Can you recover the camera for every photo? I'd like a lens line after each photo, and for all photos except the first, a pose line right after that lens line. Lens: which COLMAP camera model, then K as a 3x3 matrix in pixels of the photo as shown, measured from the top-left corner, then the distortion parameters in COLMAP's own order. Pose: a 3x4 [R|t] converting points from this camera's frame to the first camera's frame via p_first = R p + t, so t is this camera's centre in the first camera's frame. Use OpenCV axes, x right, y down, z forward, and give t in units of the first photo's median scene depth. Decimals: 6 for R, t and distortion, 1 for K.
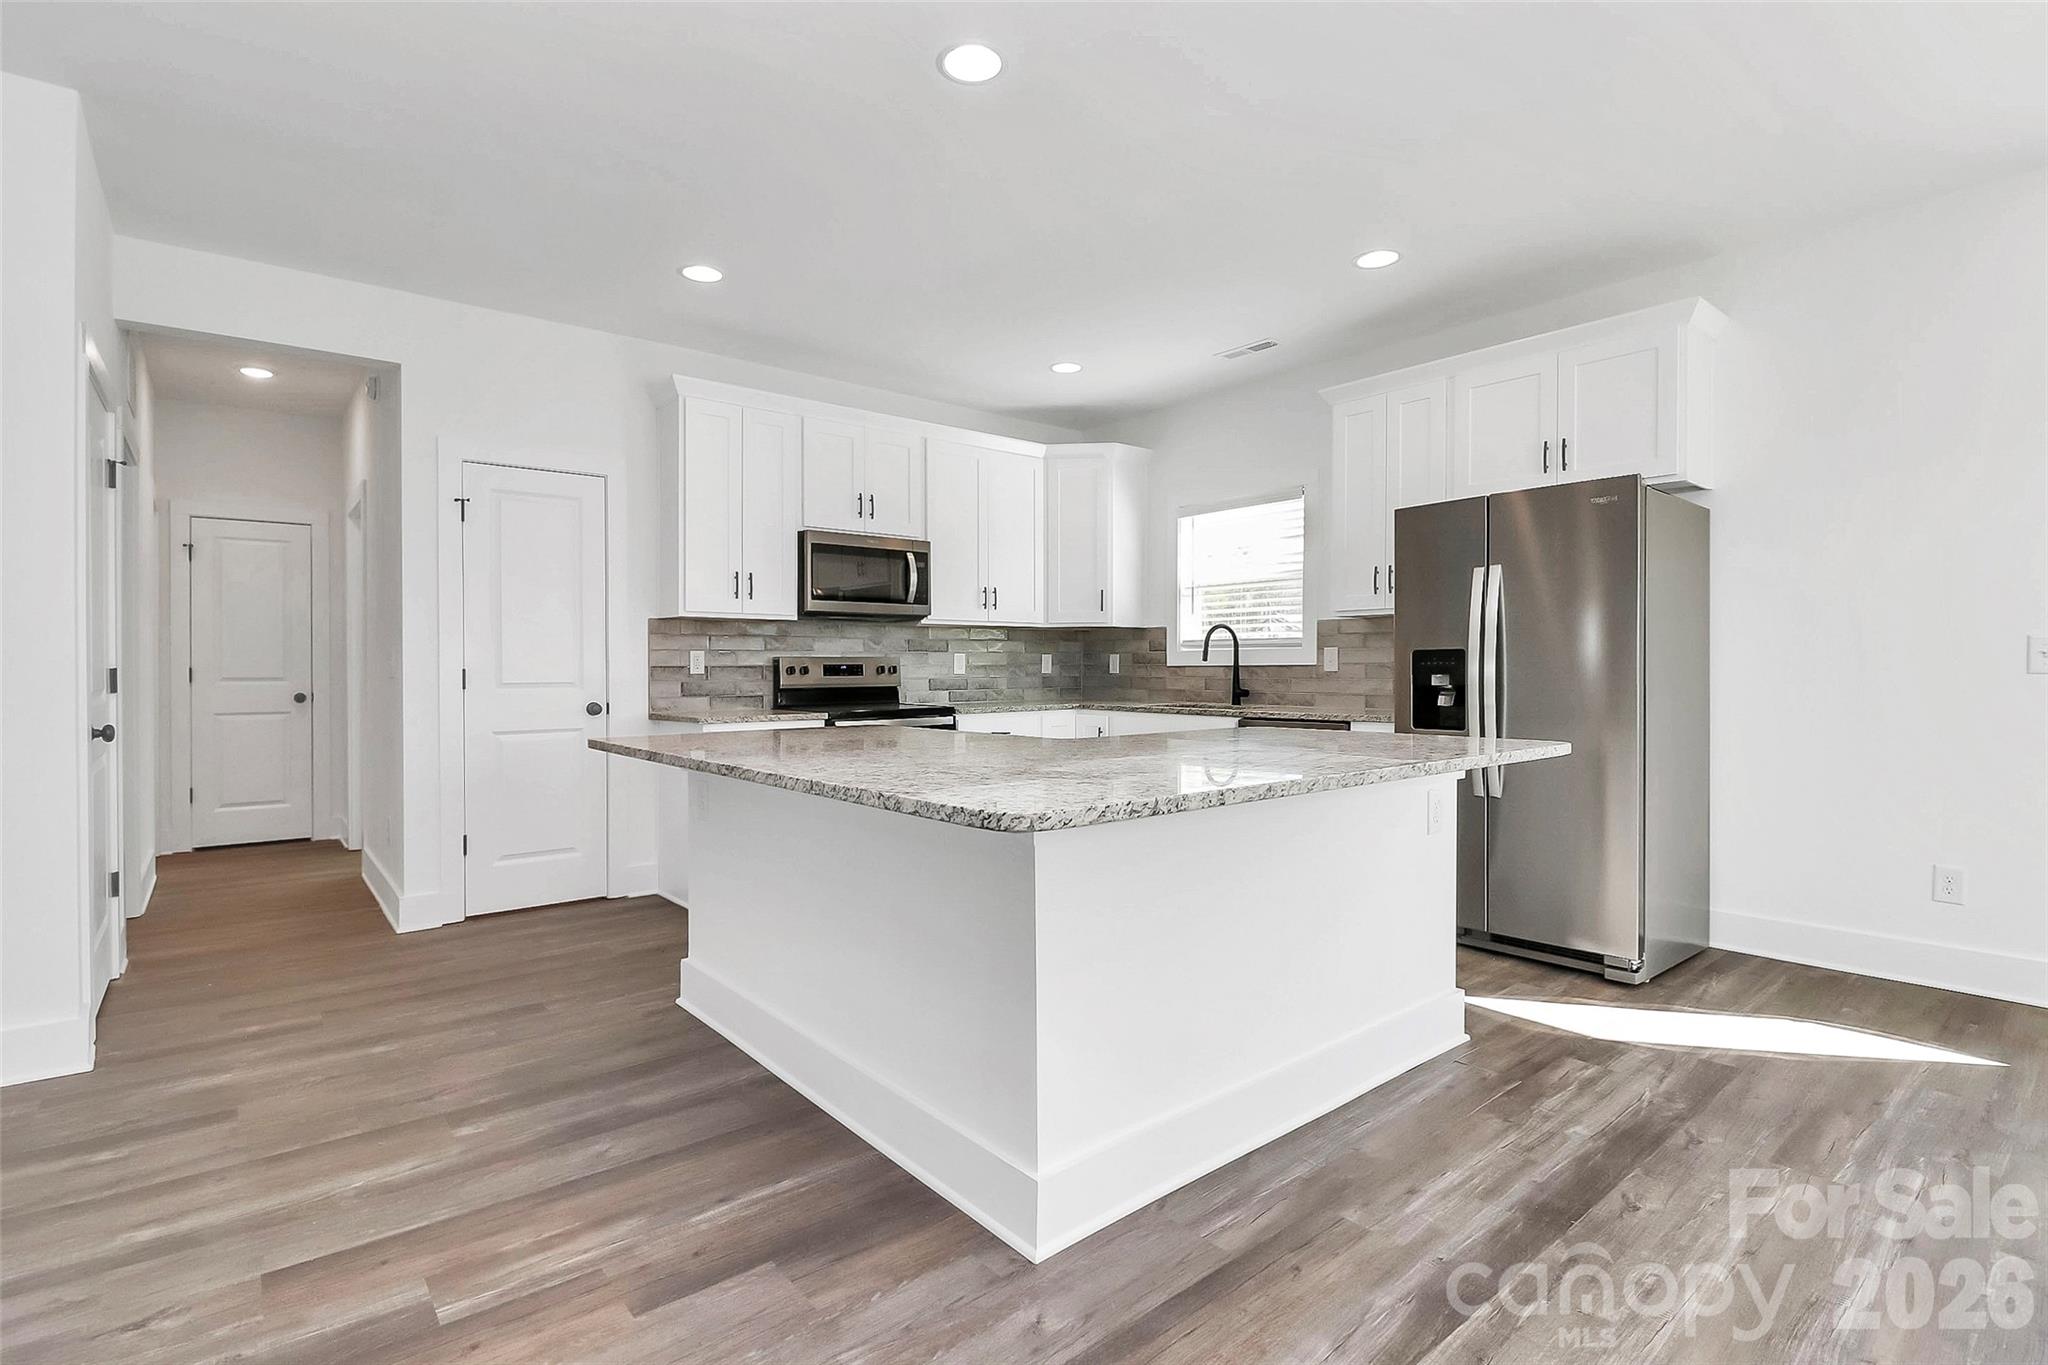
lens RADIAL K [[972.7, 0, 1016.6], [0, 972.7, 678.4], [0, 0, 1]] dist [-0.004521, -0.010446]
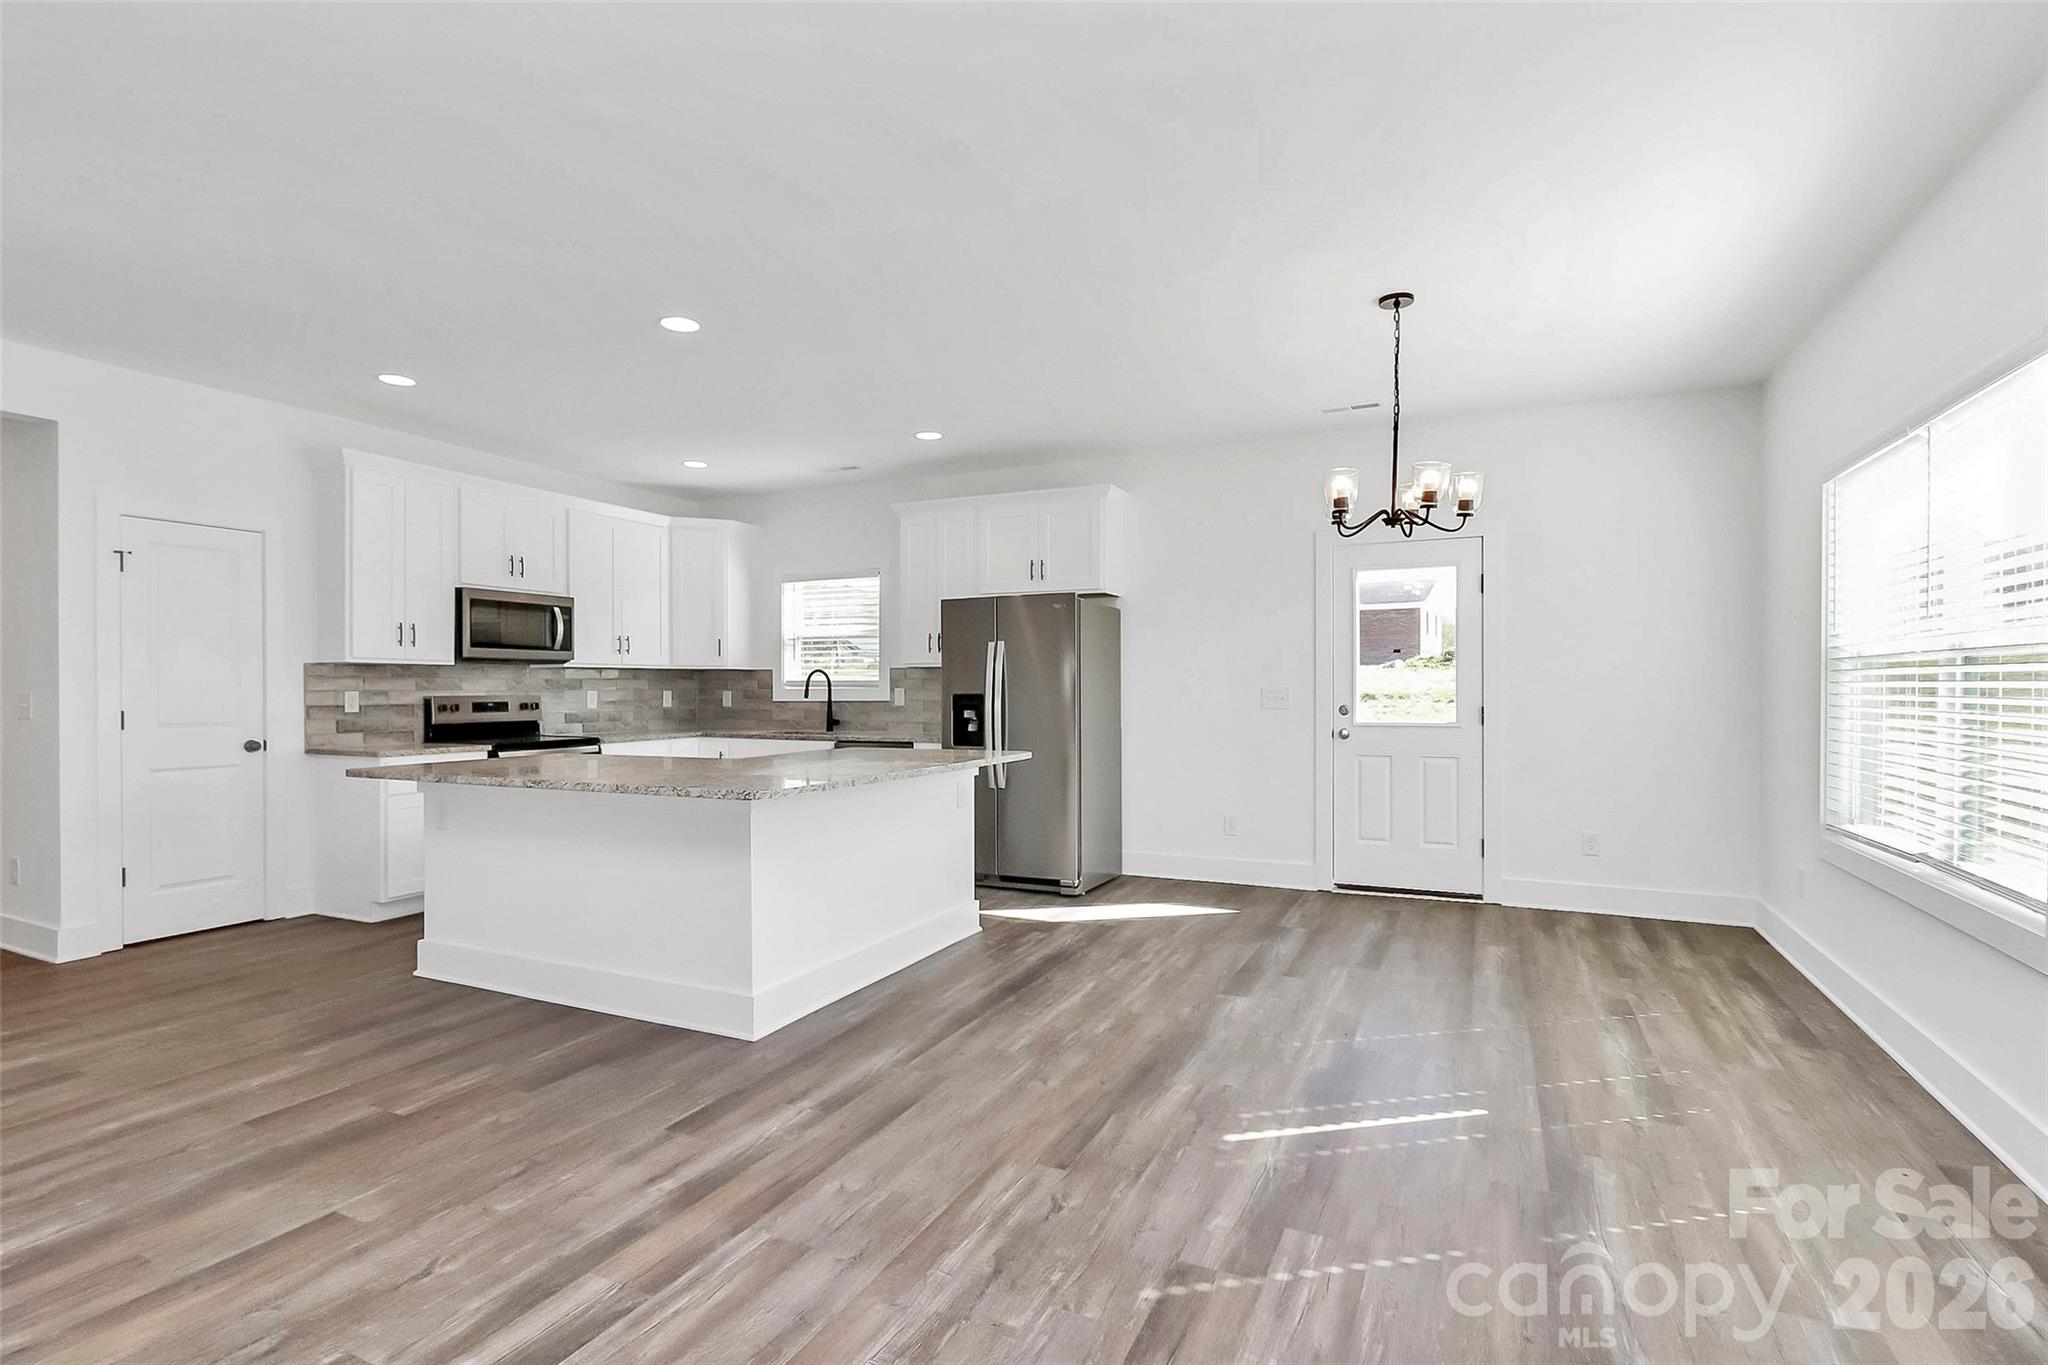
lens RADIAL K [[972.7, 0, 1027.8], [0, 972.7, 696.5], [0, 0, 1]] dist [-0.004521, -0.010446]
pose [[0.900377, -0.002332, 0.435104, -0.114681], [0.003964, 0.999988, -0.002842, -0.016199], [-0.435093, 0.004284, 0.900375, -0.326125]]
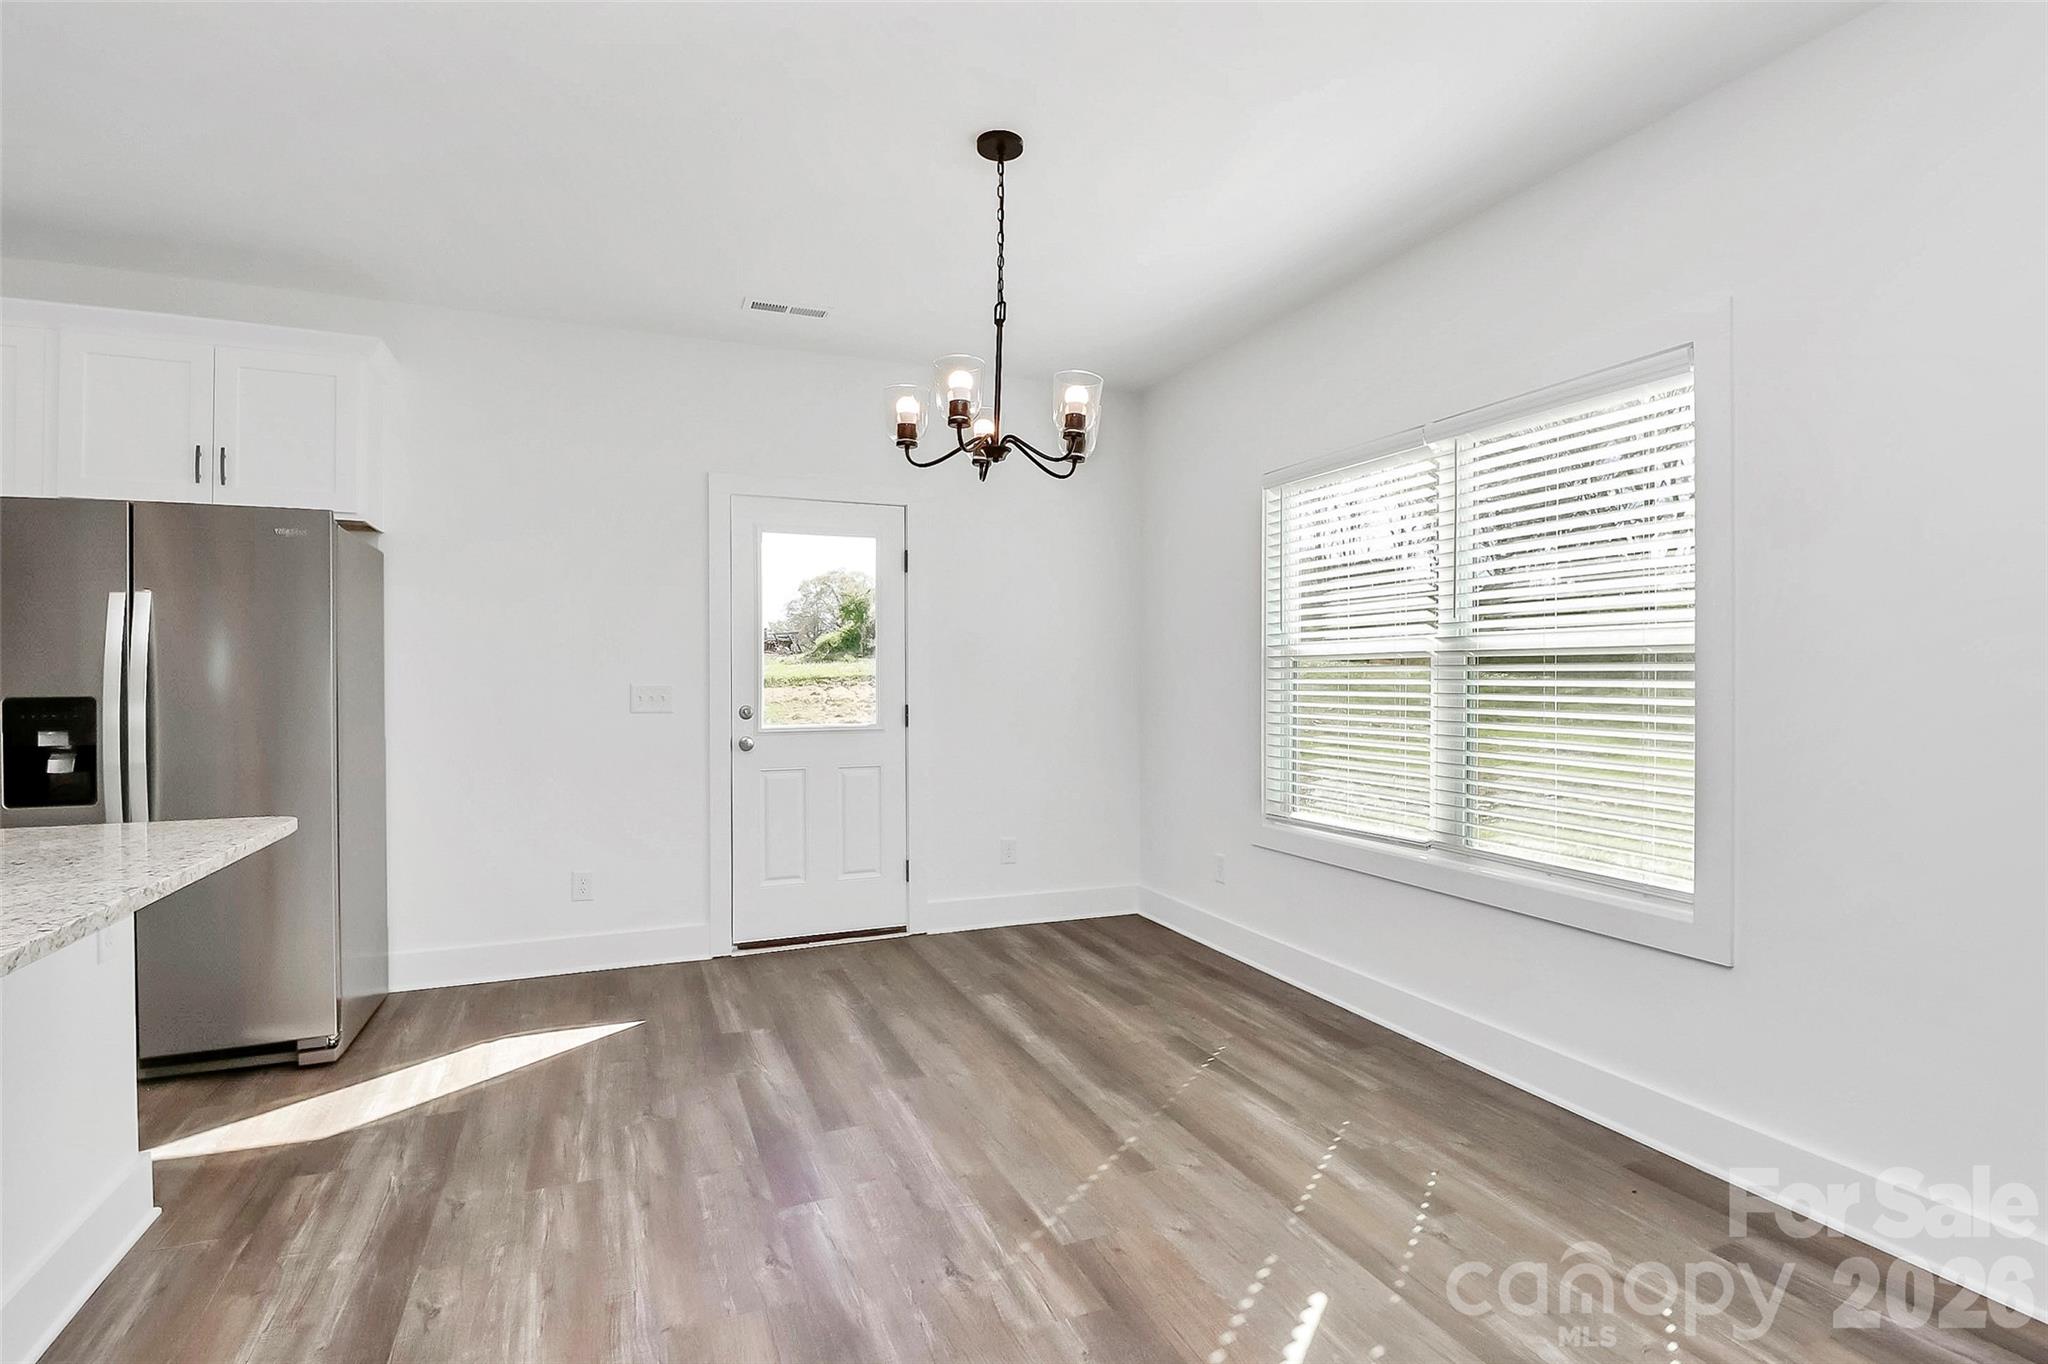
lens RADIAL K [[972.7, 0, 1021.6], [0, 972.7, 678.7], [0, 0, 1]] dist [-0.004521, -0.010446]
pose [[0.280670, 0.003124, 0.959799, -0.042886], [0.010426, 0.999926, -0.006303, -0.024355], [-0.959748, 0.011776, 0.280616, 0.070220]]
